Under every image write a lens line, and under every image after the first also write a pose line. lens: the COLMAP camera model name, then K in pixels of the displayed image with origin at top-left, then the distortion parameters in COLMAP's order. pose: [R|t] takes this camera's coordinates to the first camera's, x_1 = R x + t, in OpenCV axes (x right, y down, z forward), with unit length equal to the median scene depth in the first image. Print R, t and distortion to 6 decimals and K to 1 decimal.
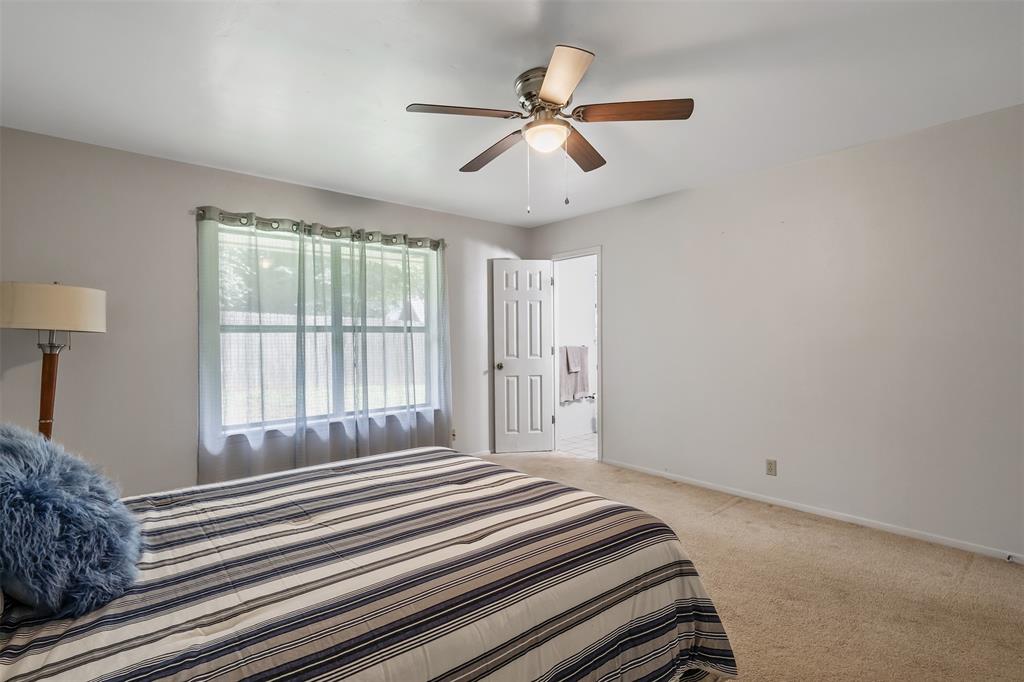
lens RADIAL K [[460.1, 0, 512.0], [0, 460.1, 341.0], [0, 0, 1]] dist [0.000166, 0.000042]
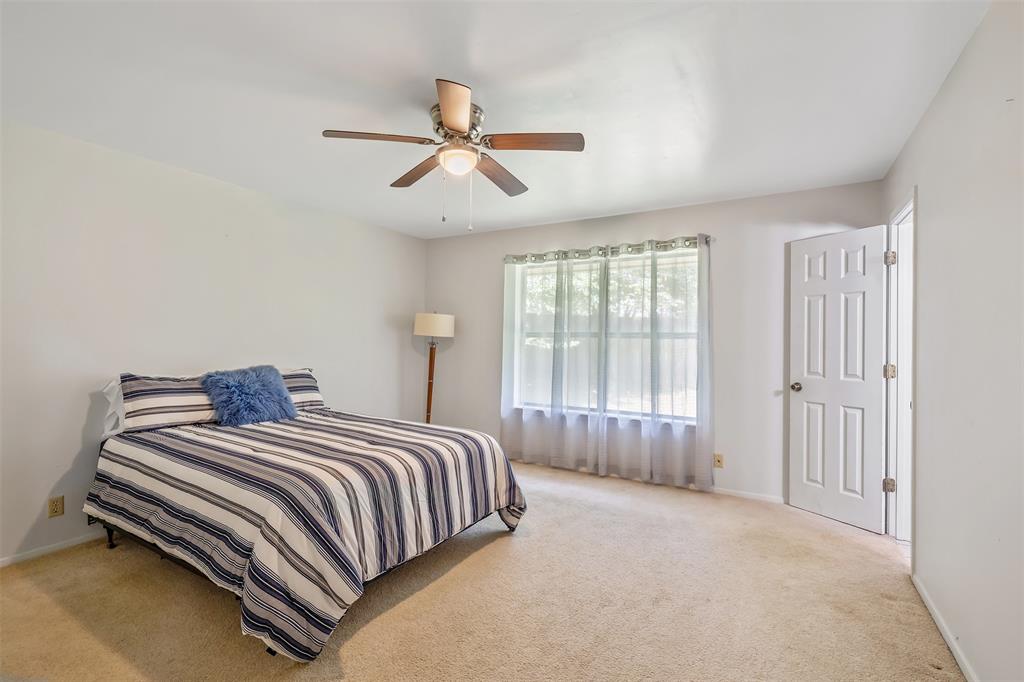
lens RADIAL K [[449.3, 0, 512.0], [0, 449.3, 341.0], [0, 0, 1]] dist [0.000236, 0.000111]
pose [[0.340194, 0.016543, -0.940210, 0.489496], [-0.023981, 0.999673, 0.008912, -0.013480], [0.940049, 0.019515, 0.340480, 0.334570]]
